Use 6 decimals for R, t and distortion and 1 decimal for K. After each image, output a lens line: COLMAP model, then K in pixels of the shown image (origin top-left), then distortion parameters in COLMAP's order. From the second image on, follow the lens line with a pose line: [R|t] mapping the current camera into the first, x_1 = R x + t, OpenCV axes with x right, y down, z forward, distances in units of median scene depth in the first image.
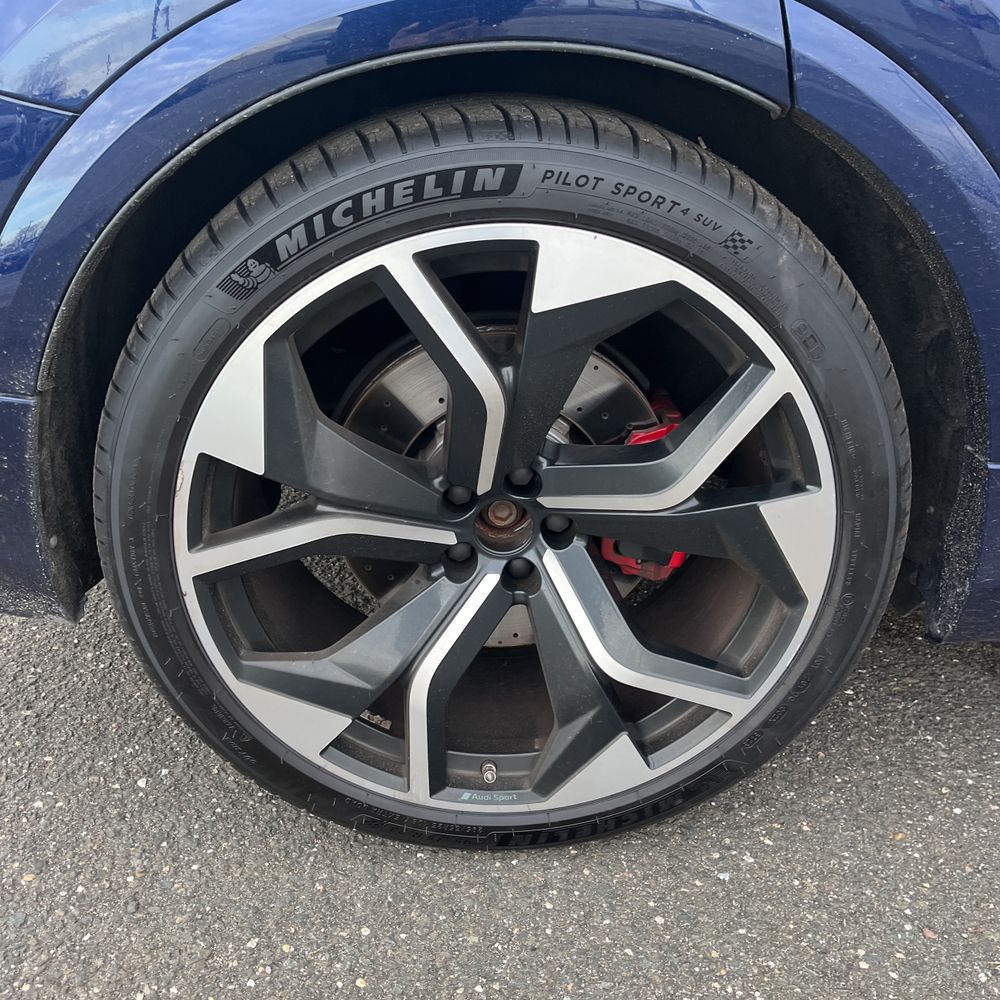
lens RADIAL K [[1011.3, 0, 488.4], [0, 1011.3, 492.5], [0, 0, 1]] dist [0.026757, 0.000000]
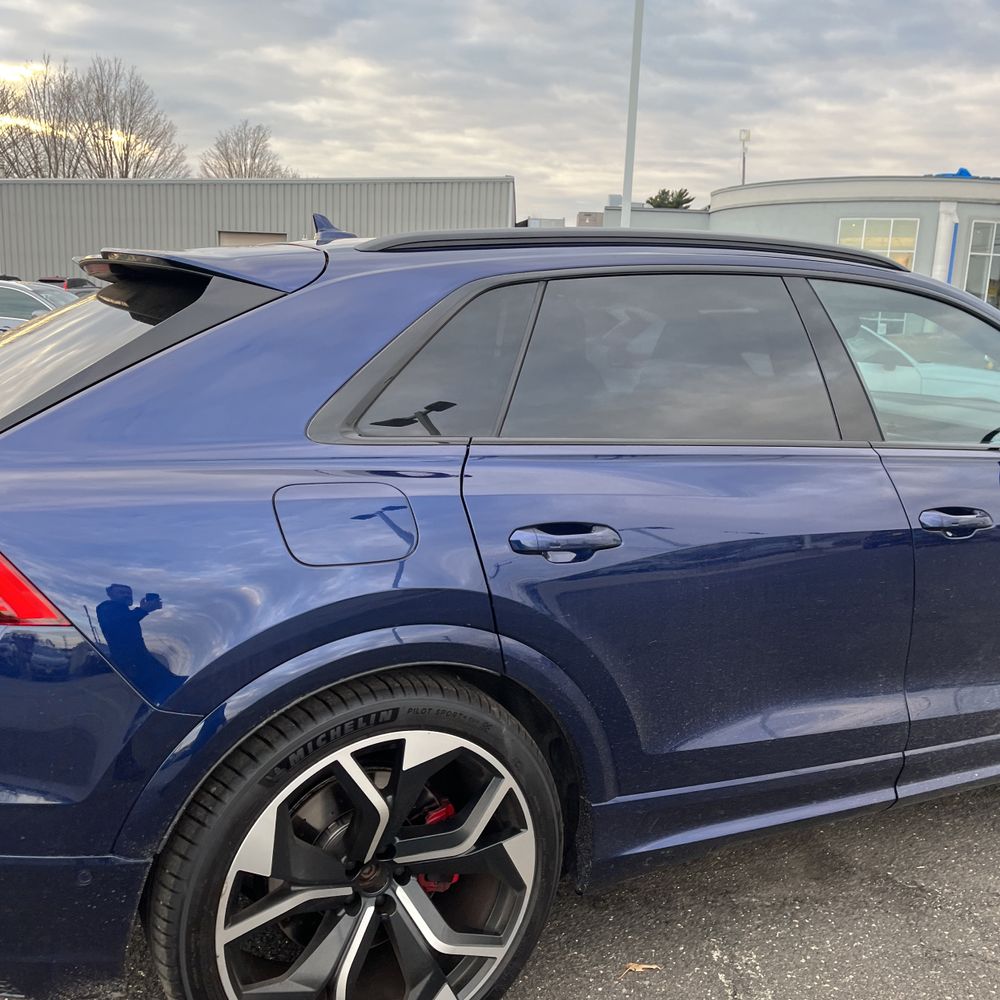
lens RADIAL K [[1011.3, 0, 490.0], [0, 1011.3, 495.9], [0, 0, 1]] dist [0.026757, 0.000000]
pose [[0.893551, -0.031325, 0.447867, -0.662506], [0.151474, 0.960106, -0.235058, -0.185474], [-0.422636, 0.277877, 0.862649, -0.976720]]
